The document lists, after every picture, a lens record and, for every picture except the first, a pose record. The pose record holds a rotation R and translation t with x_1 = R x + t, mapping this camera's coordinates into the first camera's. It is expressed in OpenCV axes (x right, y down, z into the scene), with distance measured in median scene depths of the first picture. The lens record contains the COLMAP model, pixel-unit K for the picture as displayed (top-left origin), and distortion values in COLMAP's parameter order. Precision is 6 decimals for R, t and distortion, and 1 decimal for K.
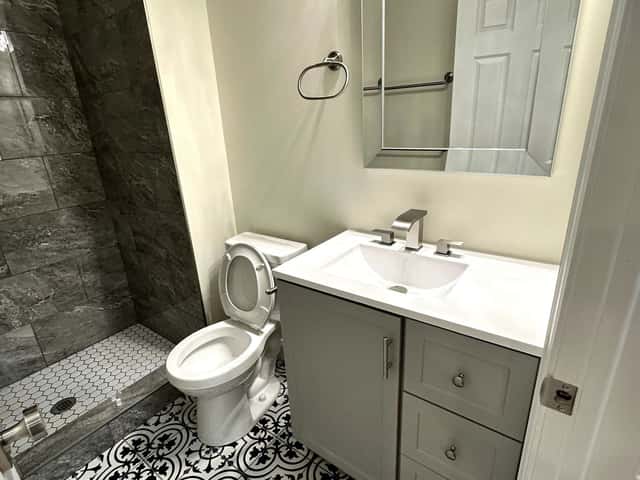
lens RADIAL K [[339.4, 0, 320.0], [0, 339.4, 240.0], [0, 0, 1]] dist [-0.004745, -0.000624]
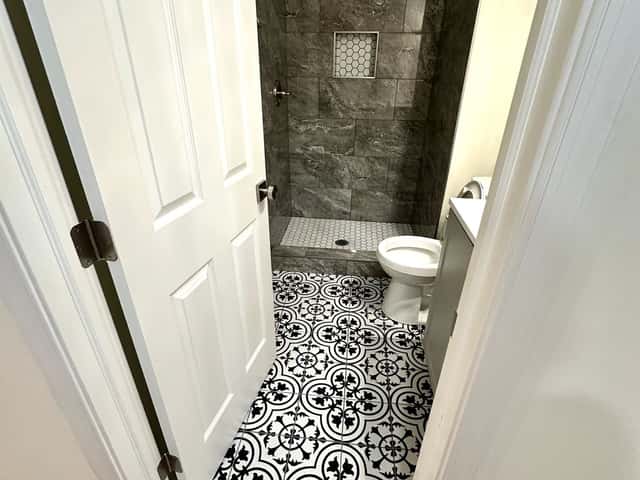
lens RADIAL K [[339.4, 0, 320.0], [0, 339.4, 240.0], [0, 0, 1]] dist [-0.004745, -0.000624]
pose [[0.497045, 0.455347, -0.738651, 0.339727], [-0.327811, 0.886705, 0.326028, -0.008882], [0.803422, 0.080088, 0.590000, -0.026455]]
